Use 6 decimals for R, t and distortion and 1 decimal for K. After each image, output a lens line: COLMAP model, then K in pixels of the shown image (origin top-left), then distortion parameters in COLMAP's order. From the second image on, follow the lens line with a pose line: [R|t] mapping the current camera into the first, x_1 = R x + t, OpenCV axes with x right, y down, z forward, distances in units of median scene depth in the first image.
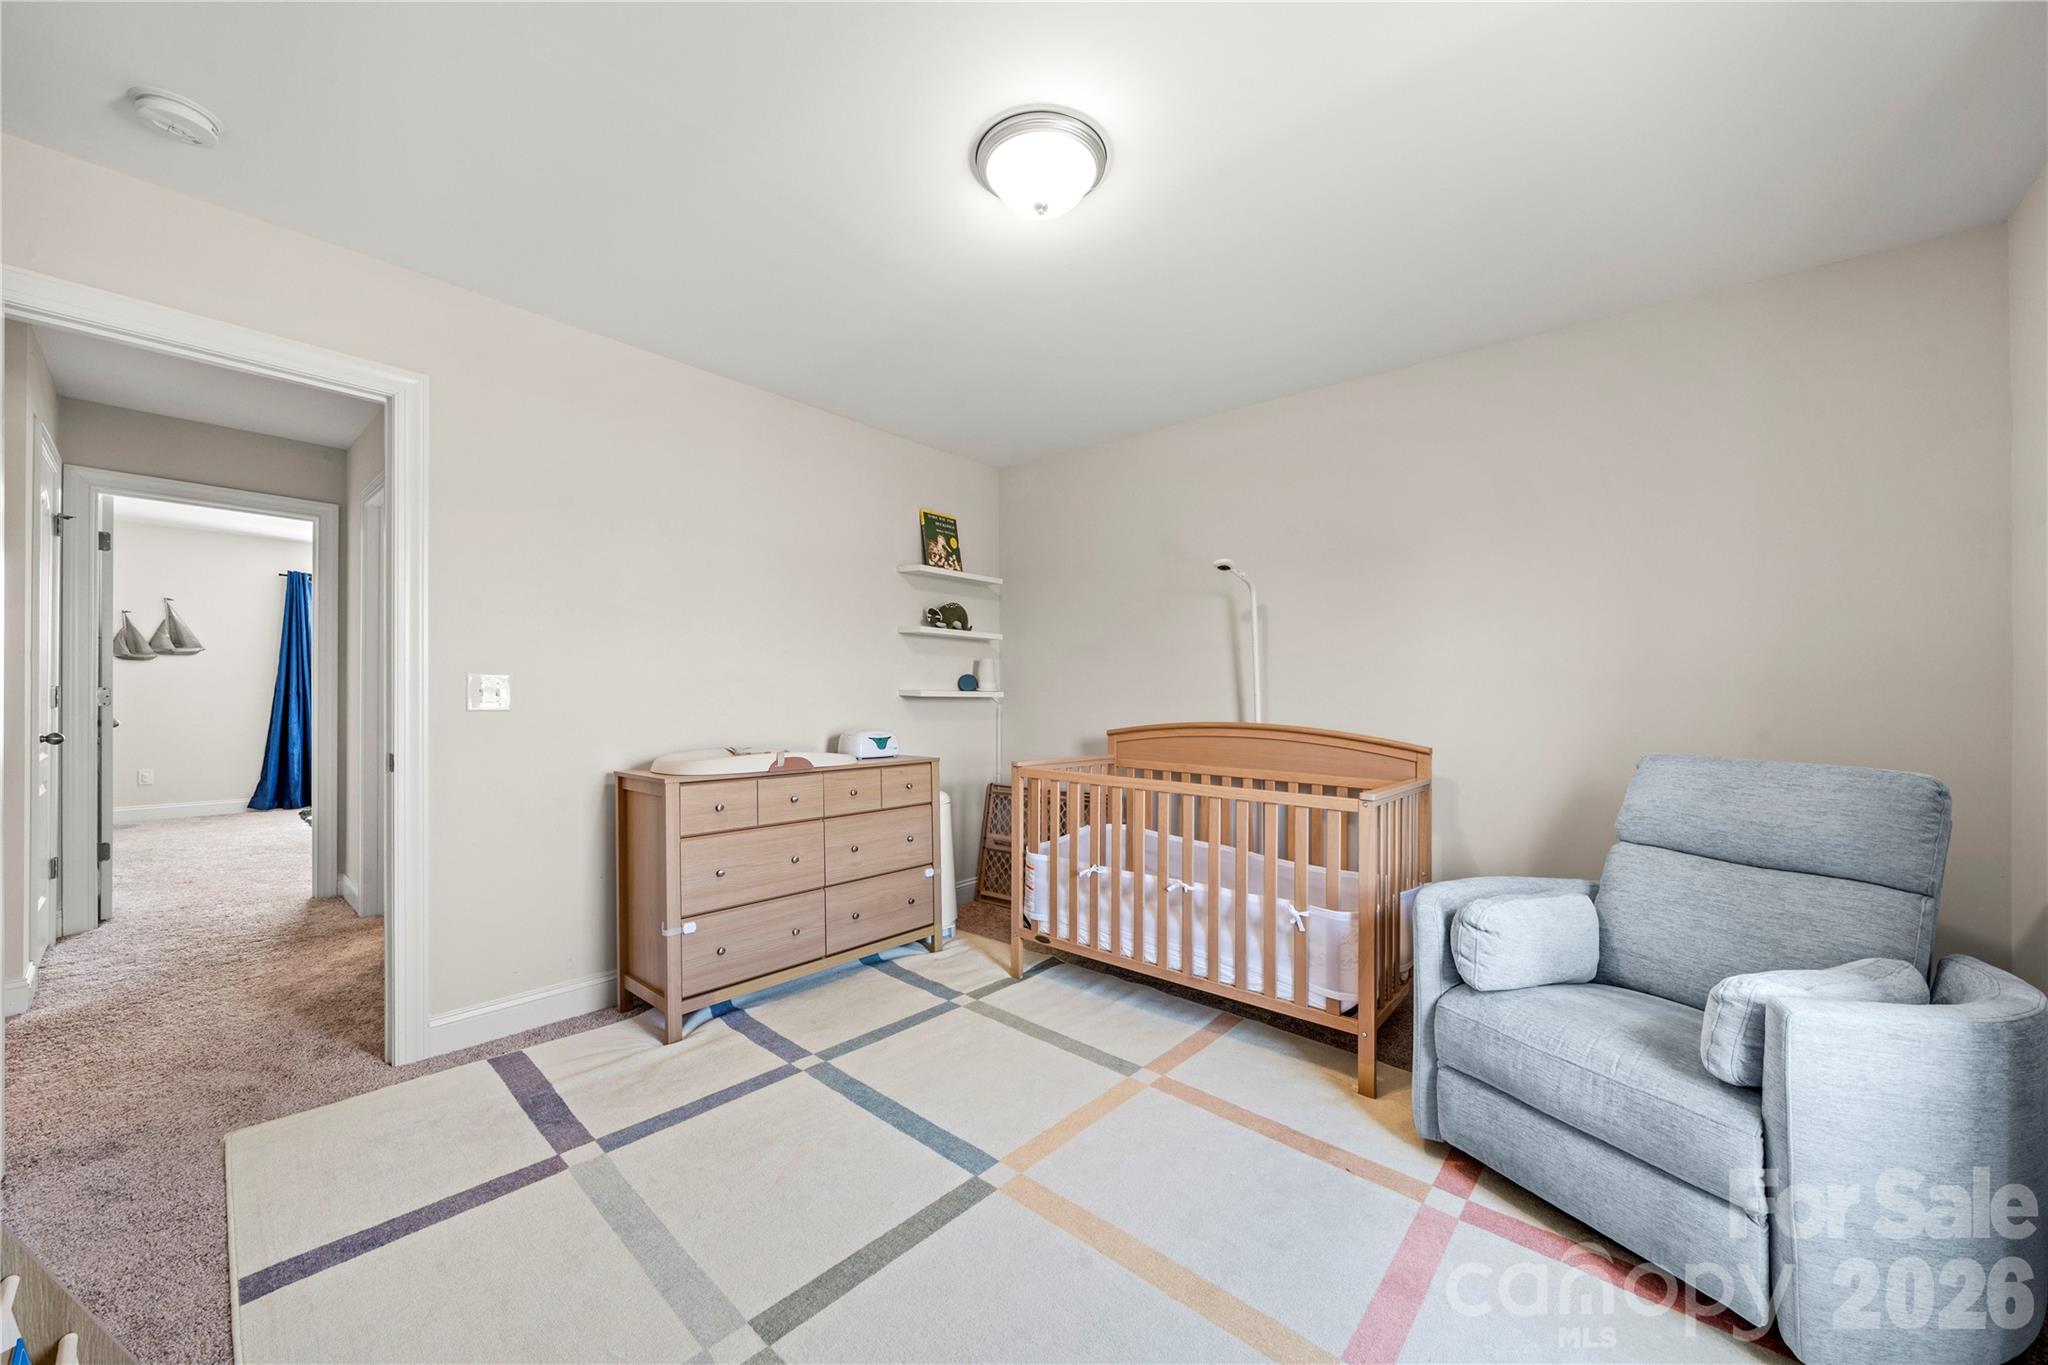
lens RADIAL K [[724.5, 0, 1002.3], [0, 724.5, 687.1], [0, 0, 1]] dist [-0.005449, 0.000332]
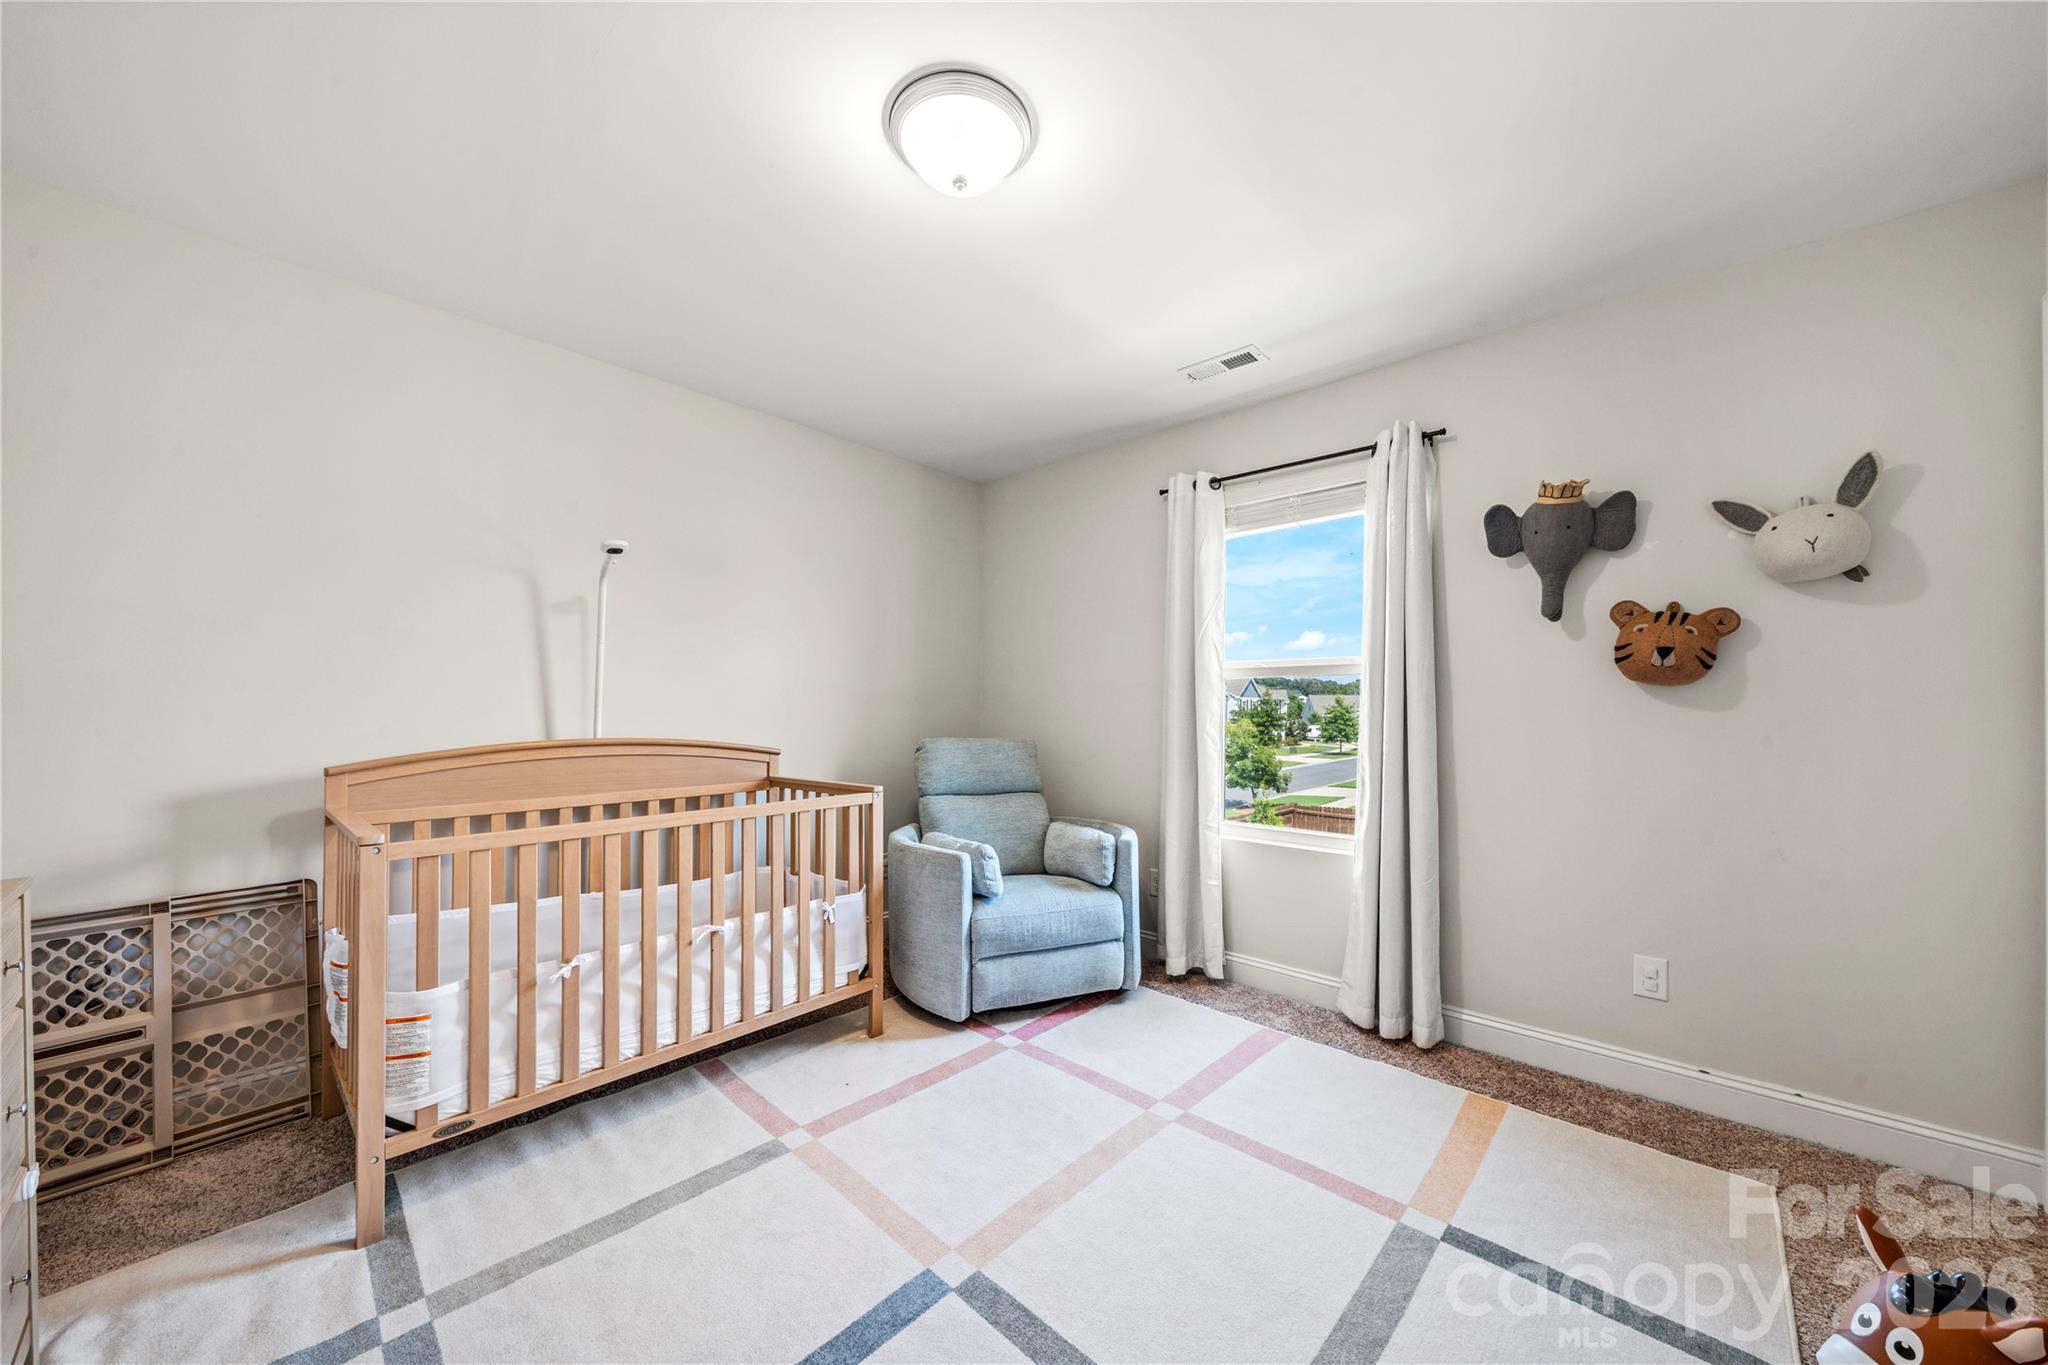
lens RADIAL K [[724.5, 0, 1006.9], [0, 724.5, 702.2], [0, 0, 1]] dist [-0.005449, 0.000332]
pose [[0.039613, -0.006342, 0.999195, -0.568828], [-0.009046, 0.999937, 0.006705, -0.003394], [-0.999174, -0.009305, 0.039553, 0.603387]]
